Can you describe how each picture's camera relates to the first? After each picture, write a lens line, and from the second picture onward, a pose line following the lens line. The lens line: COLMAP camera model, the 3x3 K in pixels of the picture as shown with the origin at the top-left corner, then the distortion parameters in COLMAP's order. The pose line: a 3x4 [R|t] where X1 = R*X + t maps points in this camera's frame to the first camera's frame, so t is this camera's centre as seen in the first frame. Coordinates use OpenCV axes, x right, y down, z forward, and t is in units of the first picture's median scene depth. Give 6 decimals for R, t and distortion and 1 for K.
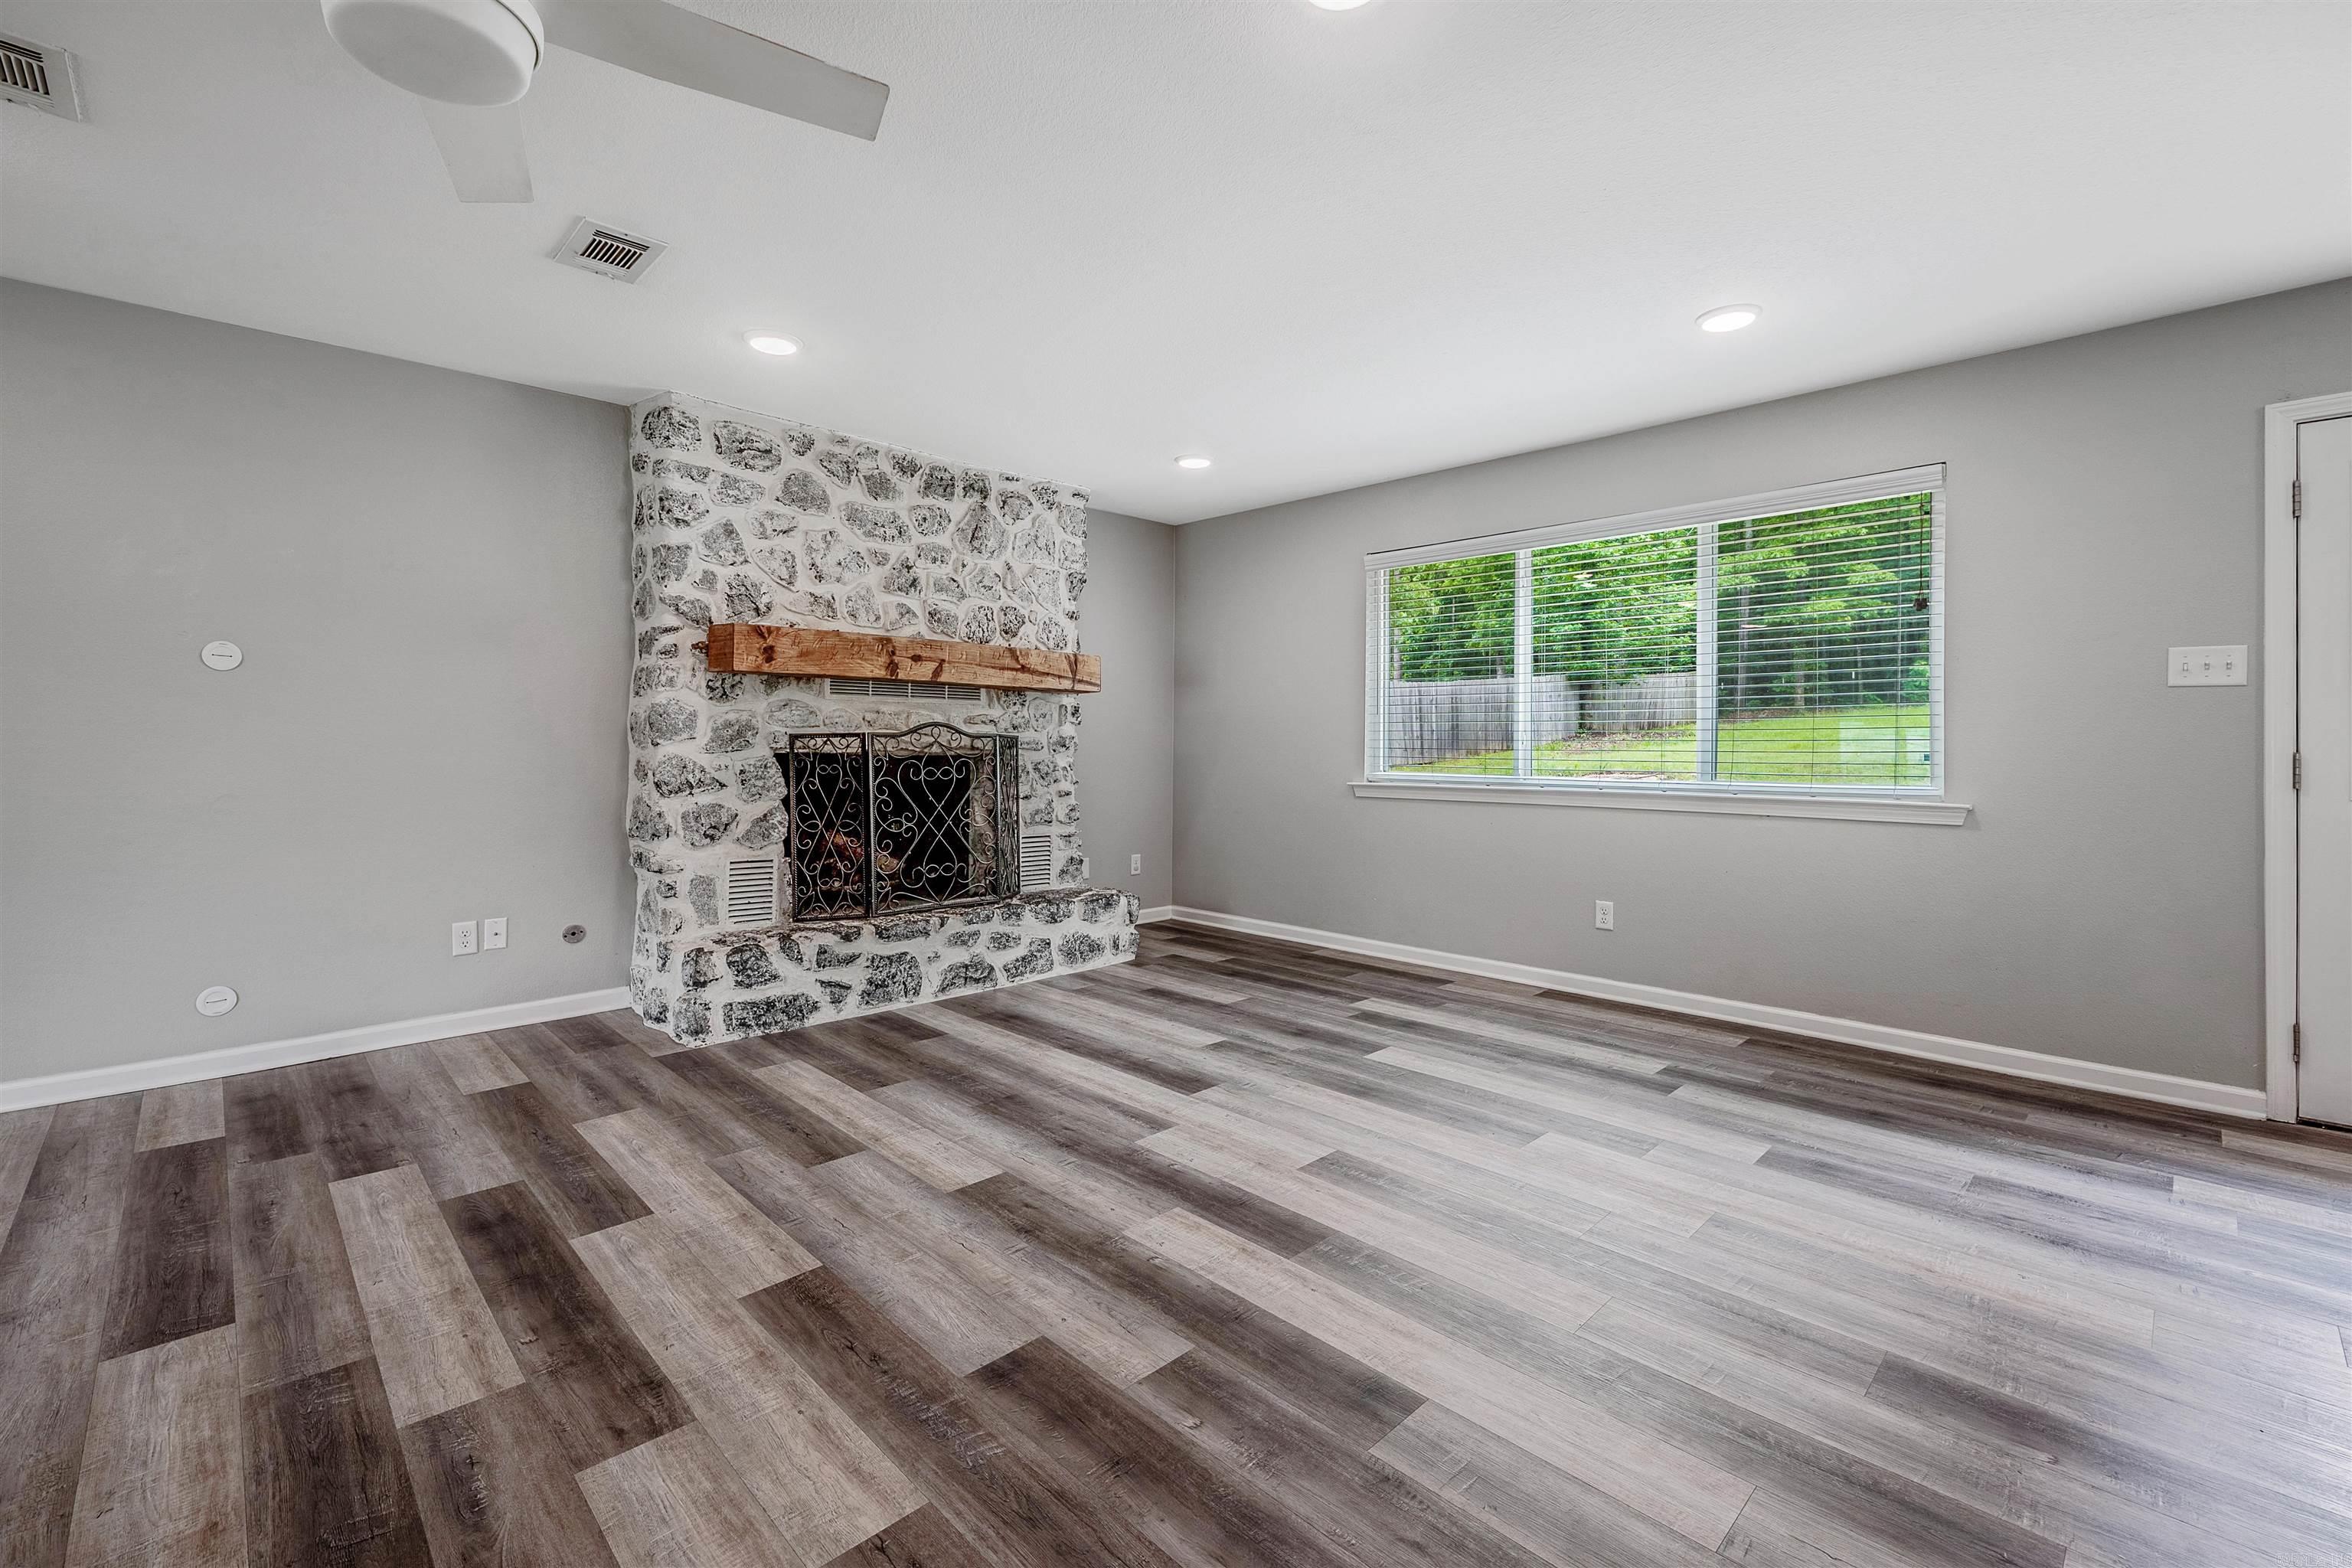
lens RADIAL K [[1003.1, 0, 1174.0], [0, 1003.1, 739.1], [0, 0, 1]] dist [-0.001835, -0.000338]
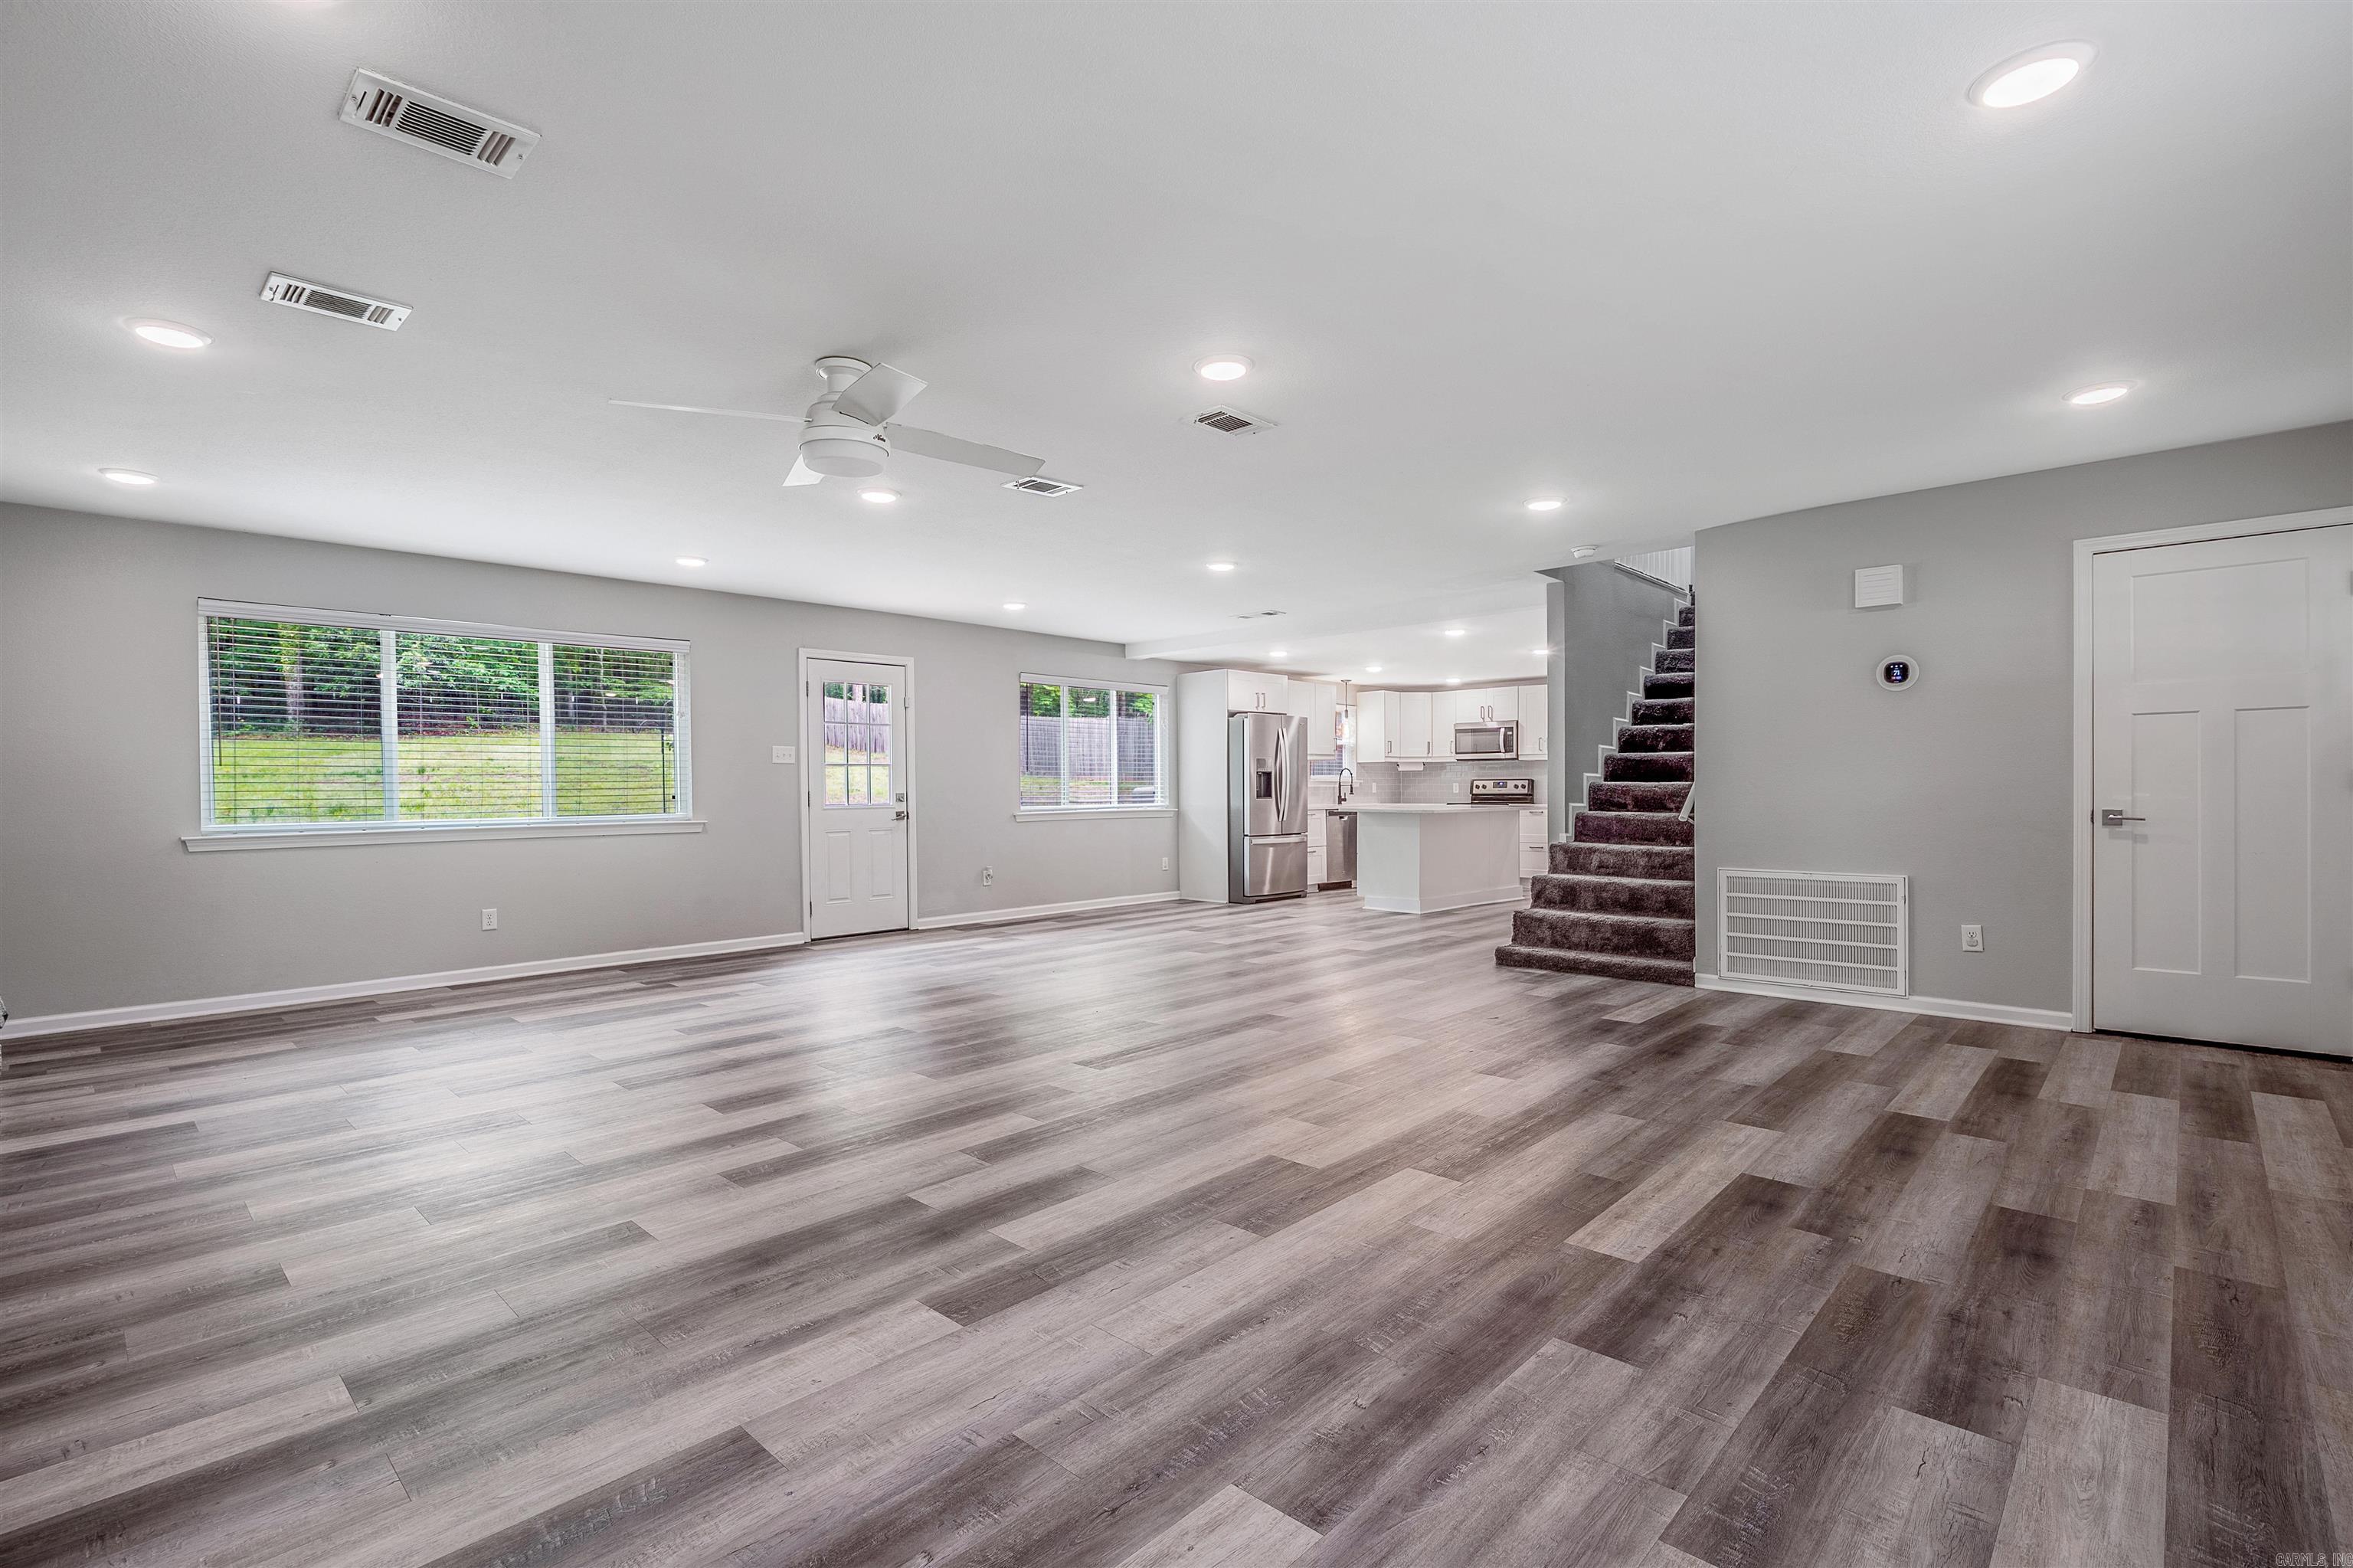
lens RADIAL K [[1071.9, 0, 1174.0], [0, 1071.9, 800.2], [0, 0, 1]] dist [-0.003522, -0.000009]
pose [[-0.042277, -0.016111, 0.998976, -1.077551], [0.005241, 0.999853, 0.016347, -0.003341], [-0.999092, 0.005927, -0.042187, 0.142520]]
